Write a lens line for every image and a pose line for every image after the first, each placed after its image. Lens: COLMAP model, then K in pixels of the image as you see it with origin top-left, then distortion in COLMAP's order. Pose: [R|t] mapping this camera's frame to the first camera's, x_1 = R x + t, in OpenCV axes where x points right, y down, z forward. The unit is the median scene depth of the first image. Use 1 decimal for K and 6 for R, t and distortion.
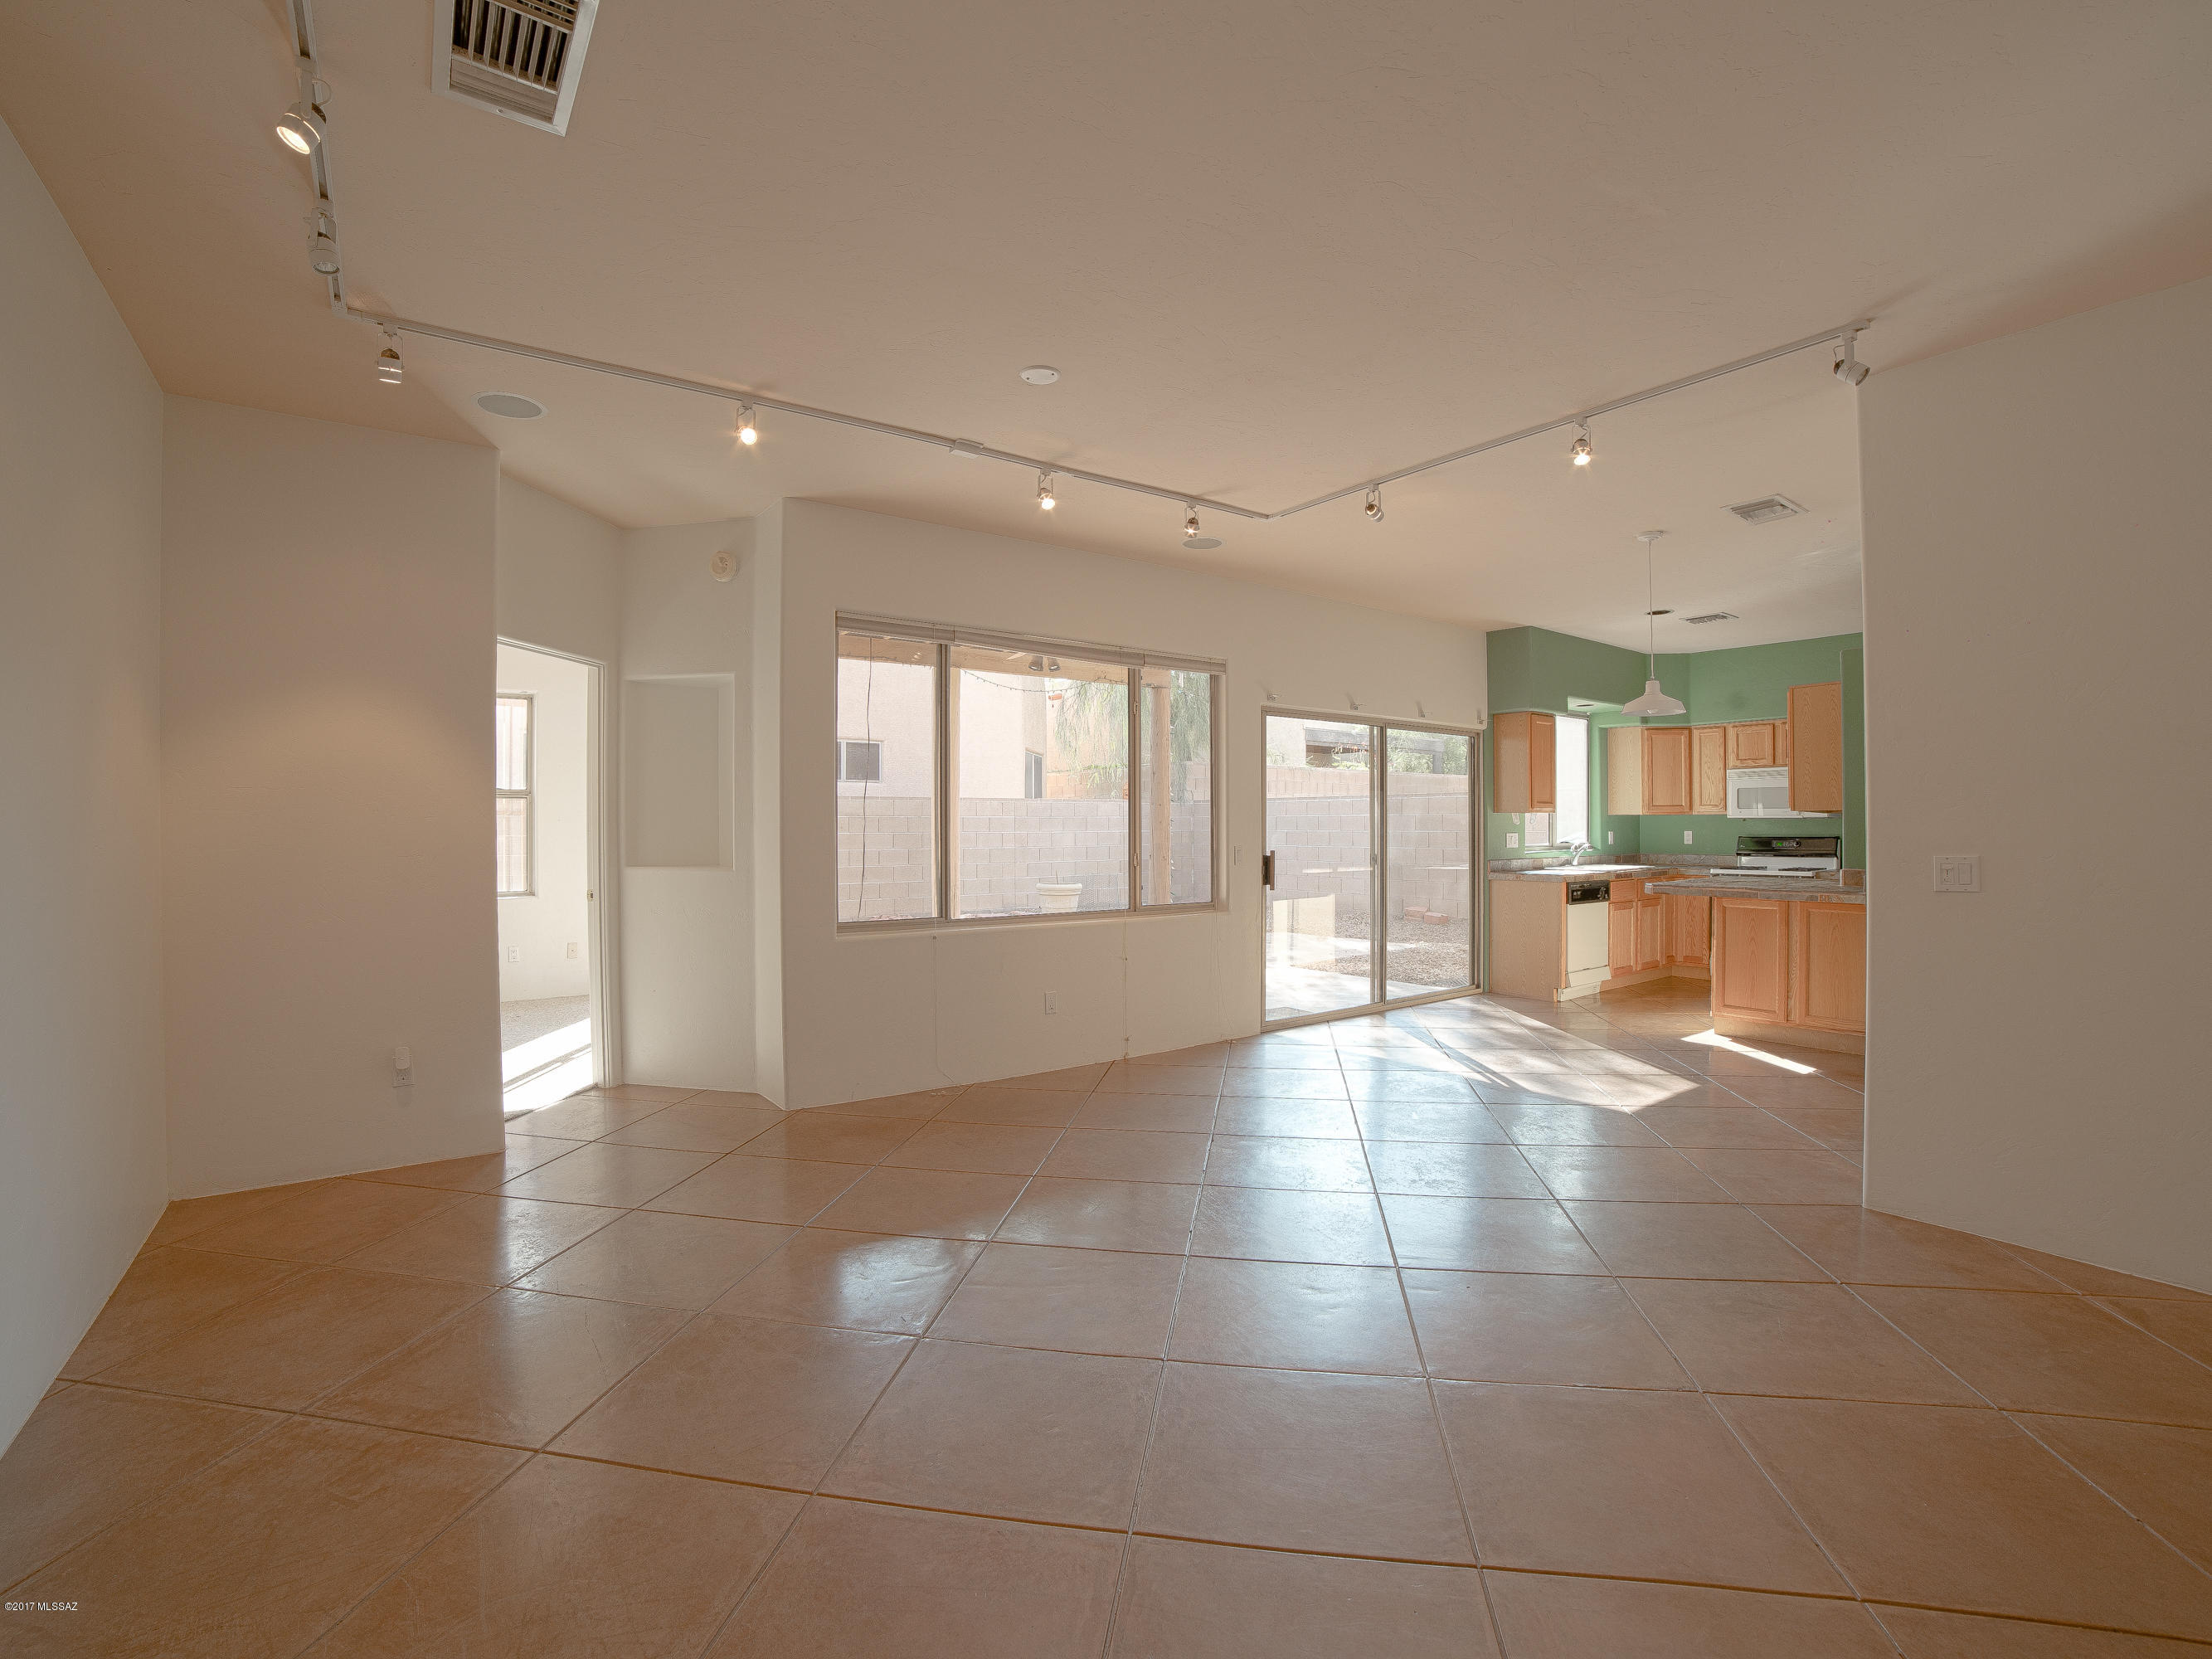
lens RADIAL K [[969.7, 0, 1121.0], [0, 969.7, 829.8], [0, 0, 1]] dist [-0.100974, 0.031716]
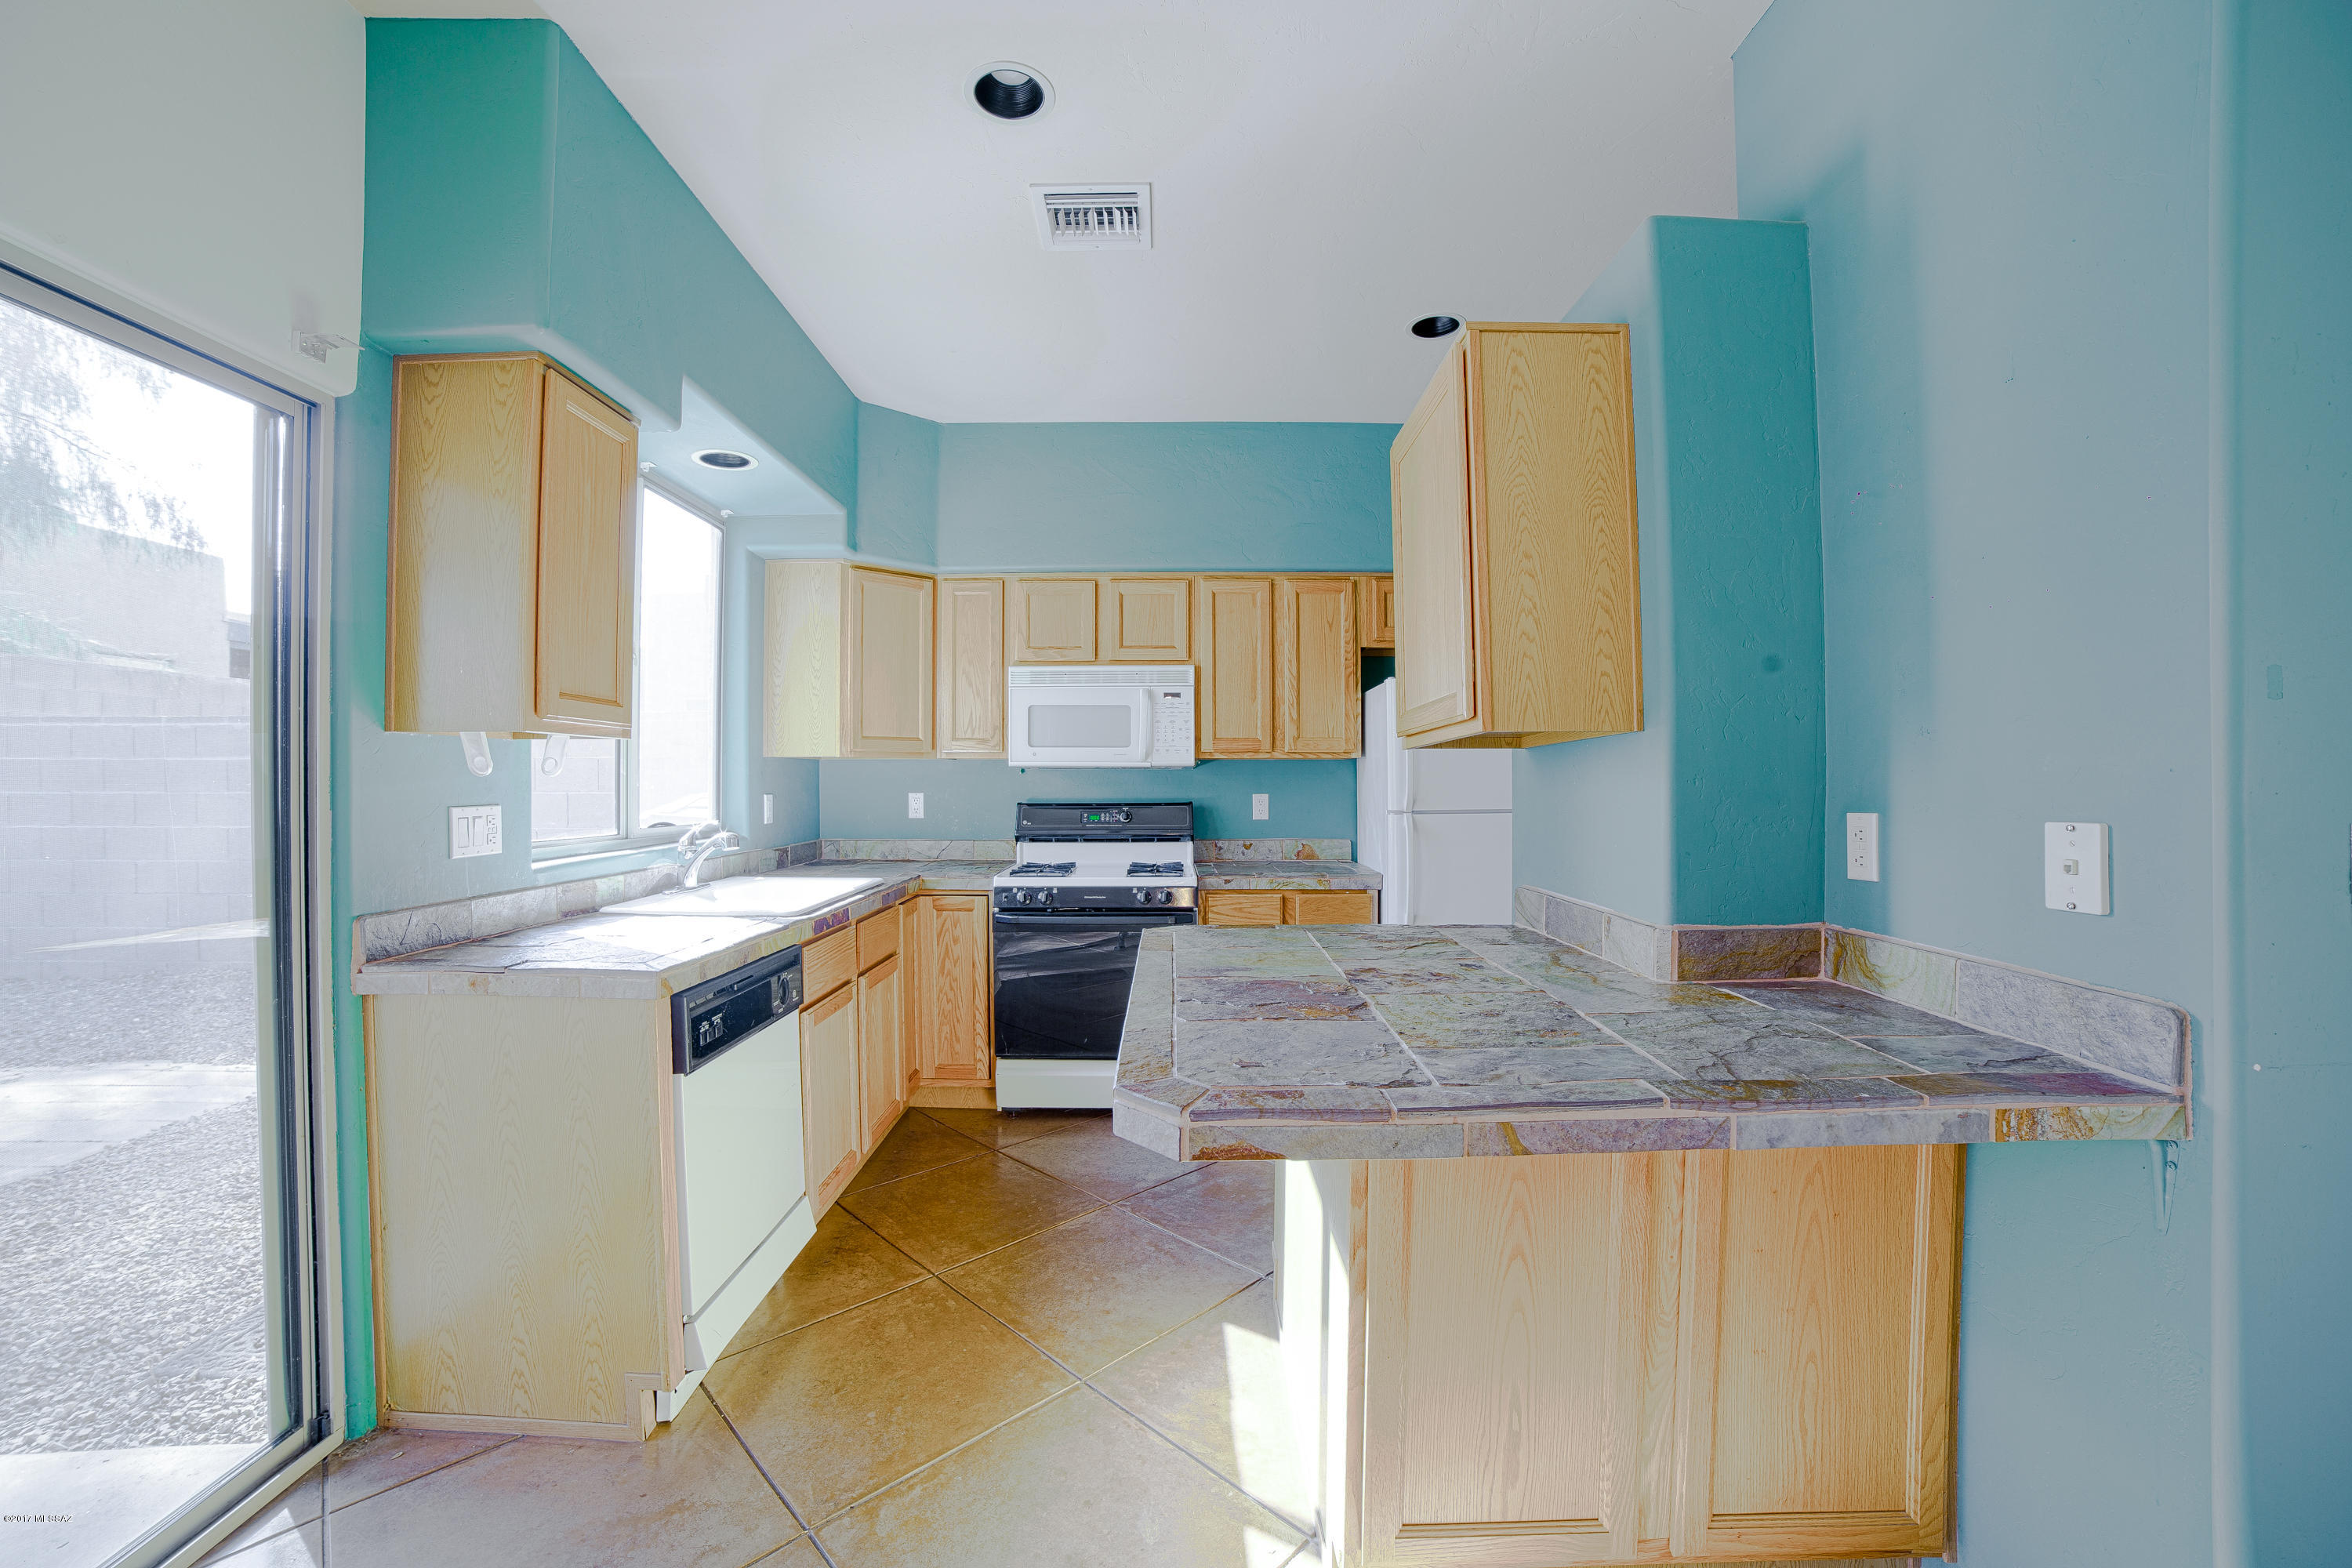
lens RADIAL K [[954.0, 0, 1163.5], [0, 954.0, 781.9], [0, 0, 1]] dist [-0.114131, 0.040069]
pose [[0.594807, 0.001809, 0.803867, 0.303469], [0.002658, 0.999988, -0.004217, -0.002120], [-0.803864, 0.004645, 0.594795, 0.648923]]
